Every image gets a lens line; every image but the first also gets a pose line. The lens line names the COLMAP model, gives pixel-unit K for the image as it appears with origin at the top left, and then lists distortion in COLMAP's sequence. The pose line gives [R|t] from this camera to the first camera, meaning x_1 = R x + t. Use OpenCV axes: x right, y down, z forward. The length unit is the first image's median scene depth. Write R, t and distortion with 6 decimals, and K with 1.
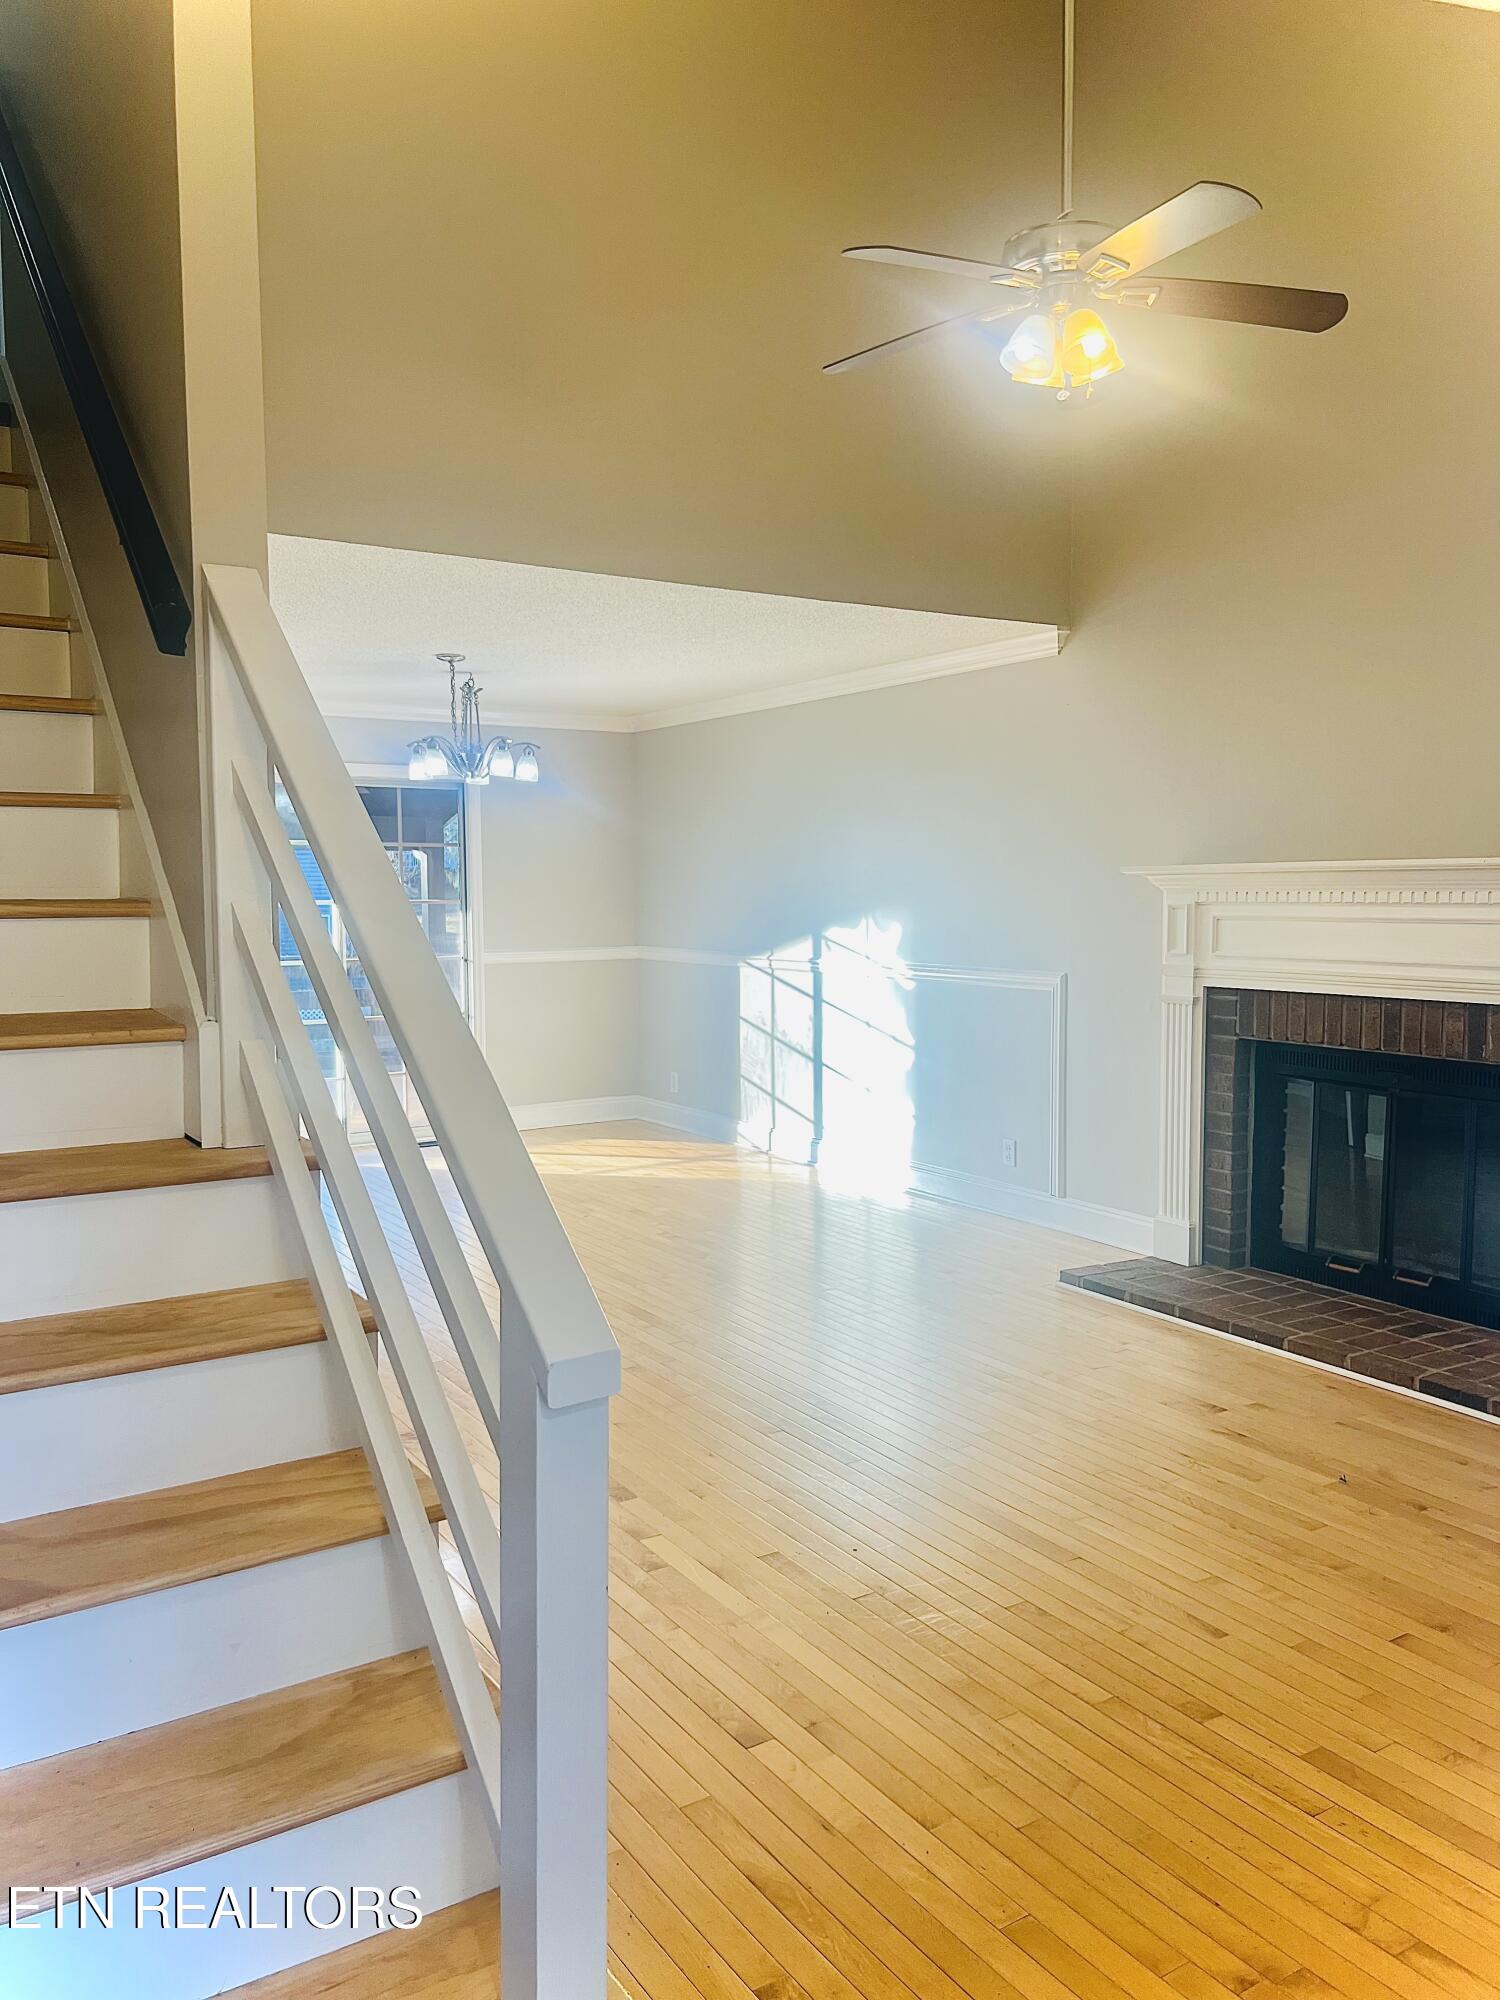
lens RADIAL K [[1521.5, 0, 743.0], [0, 1521.5, 1000.0], [0, 0, 1]] dist [0.006280, -0.005307]
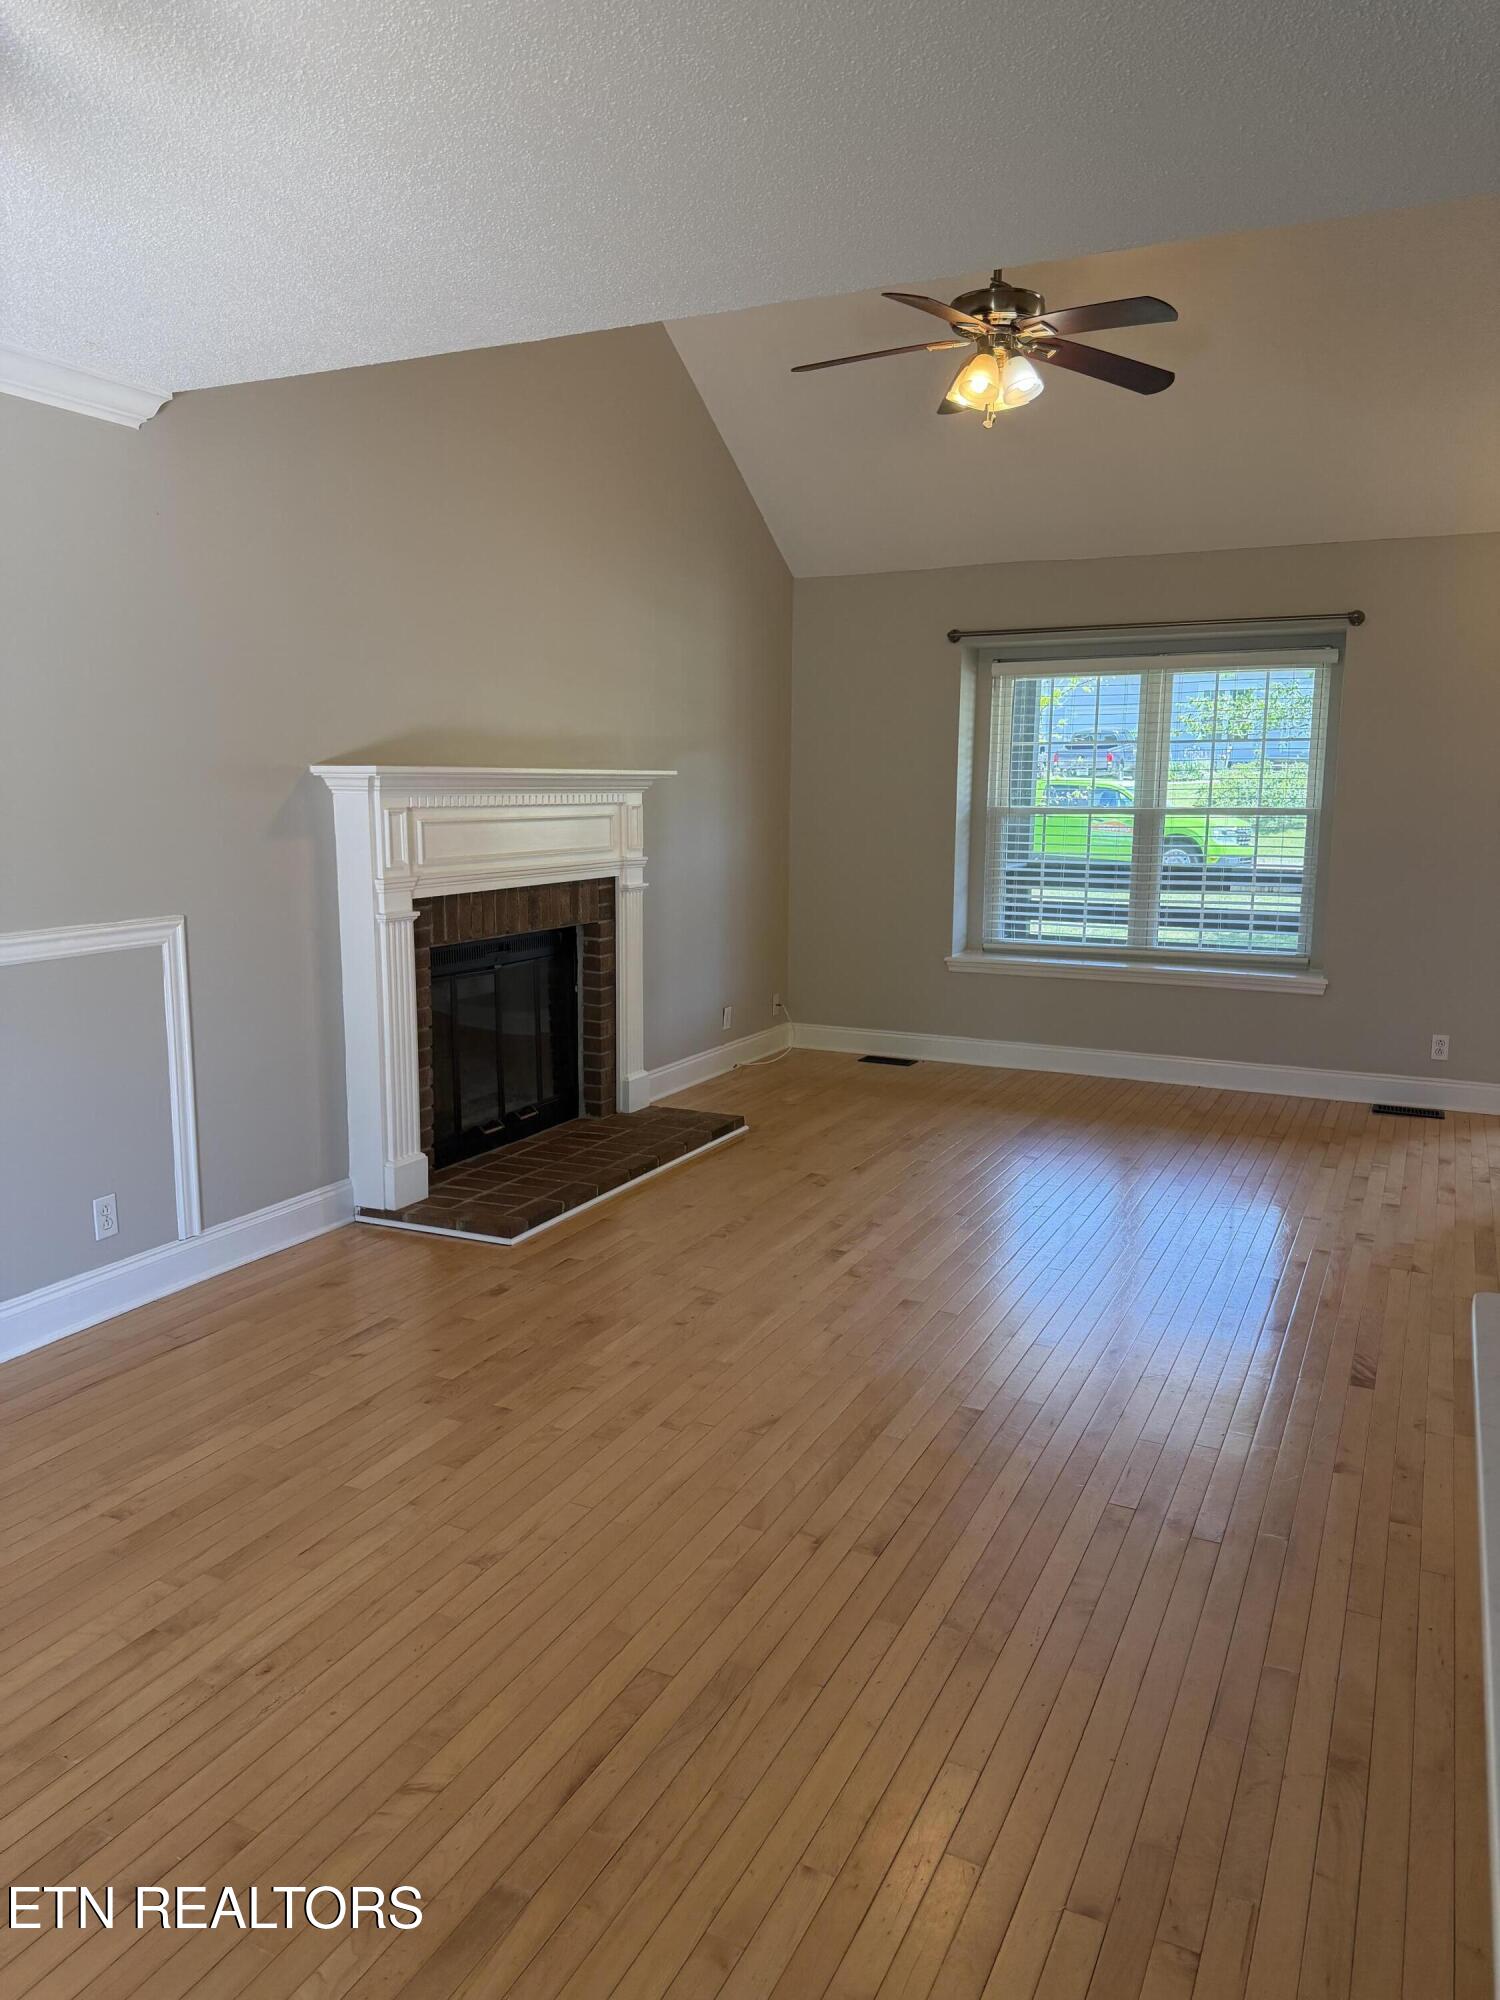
lens RADIAL K [[1430.1, 0, 738.9], [0, 1430.1, 998.3], [0, 0, 1]] dist [0.065530, -0.089535]
pose [[-0.510363, -0.124743, 0.850863, -0.590135], [0.064388, 0.981103, 0.182458, -0.103198], [-0.857545, 0.147905, -0.492687, 1.349560]]
